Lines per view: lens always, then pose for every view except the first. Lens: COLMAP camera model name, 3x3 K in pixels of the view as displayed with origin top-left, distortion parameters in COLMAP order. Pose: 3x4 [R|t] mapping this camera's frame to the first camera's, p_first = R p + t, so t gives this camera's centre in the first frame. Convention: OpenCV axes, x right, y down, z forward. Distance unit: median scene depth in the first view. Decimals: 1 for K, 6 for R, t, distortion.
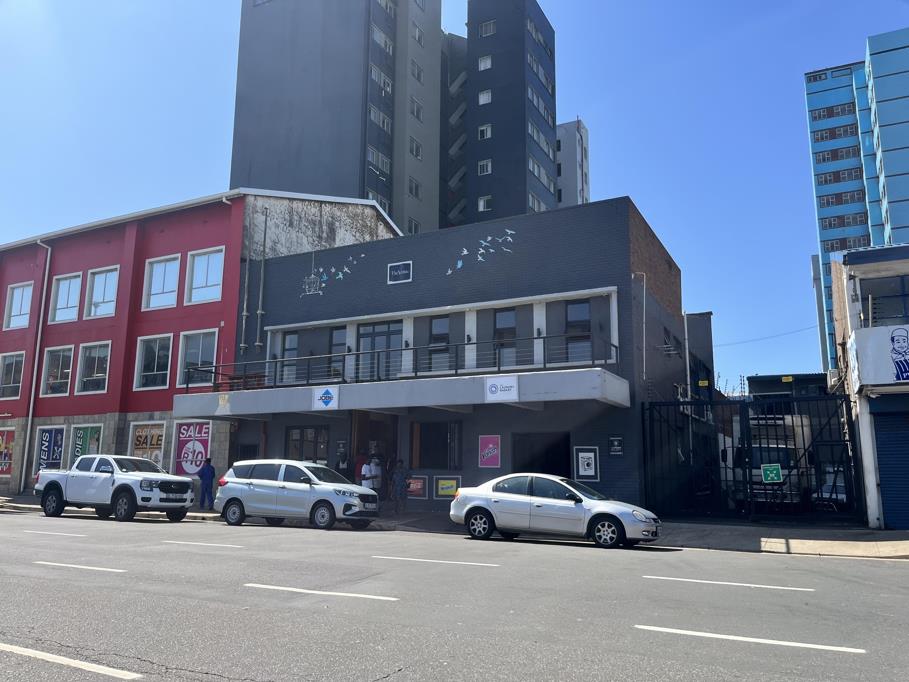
lens RADIAL K [[684.4, 0, 454.5], [0, 684.4, 341.0], [0, 0, 1]] dist [0.071416, -0.079375]
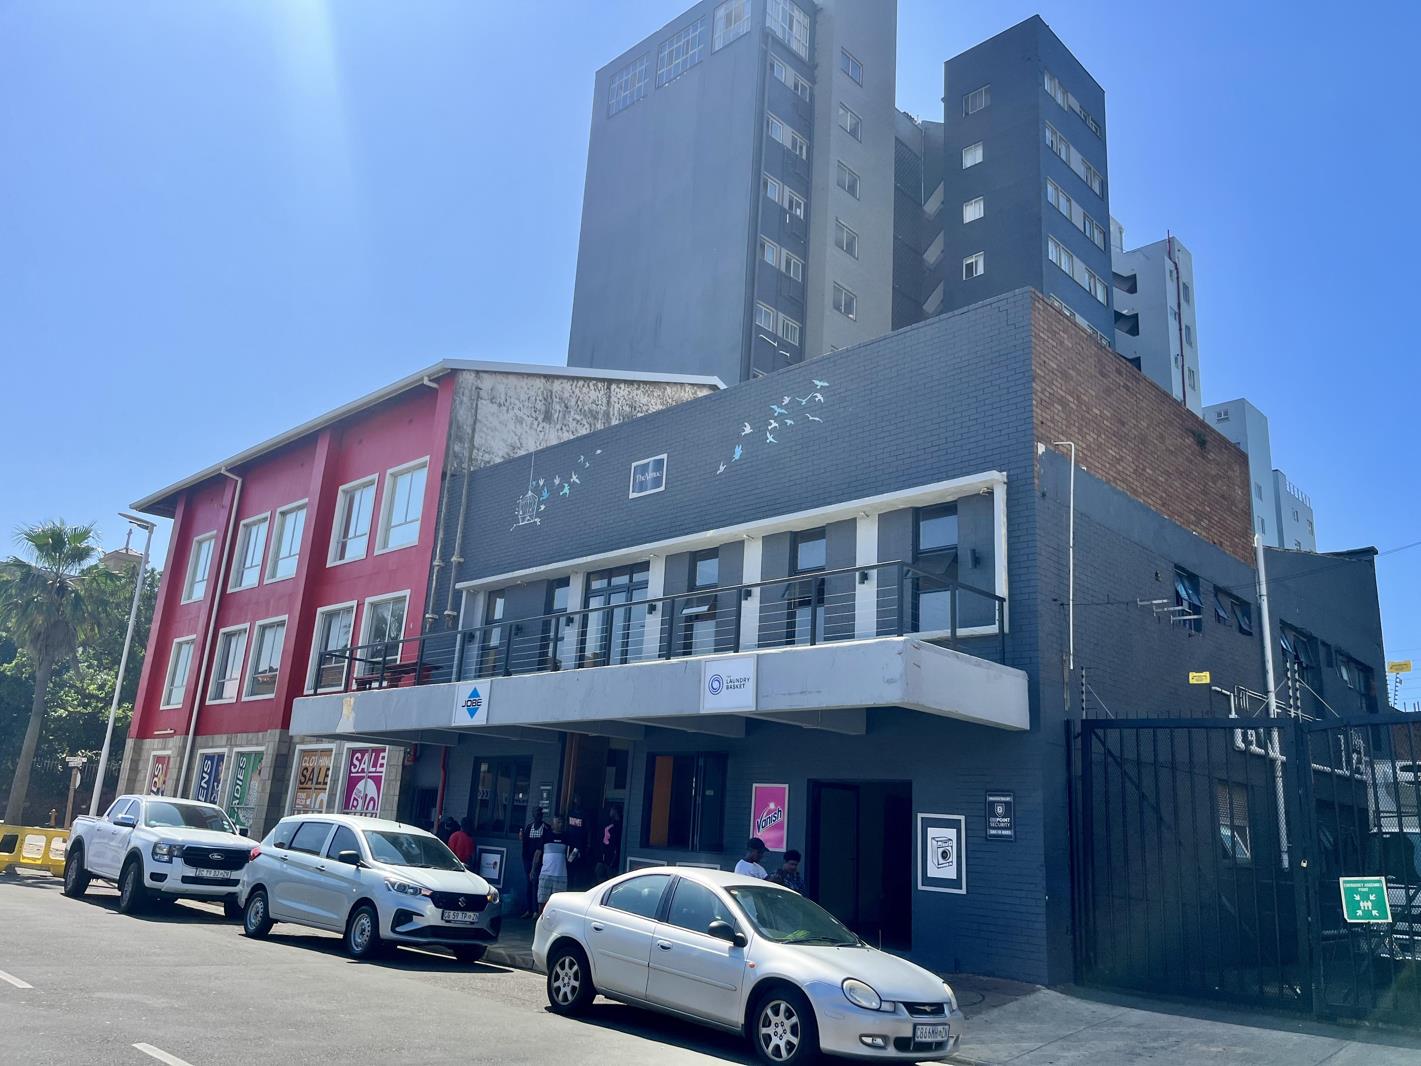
lens RADIAL K [[1069.8, 0, 710.5], [0, 1069.8, 533.0], [0, 0, 1]] dist [0.071416, -0.079375]
pose [[0.959706, -0.031113, -0.279277, 0.197754], [0.004522, 0.995433, -0.095357, 0.026030], [0.280969, 0.090252, 0.955464, 0.191520]]
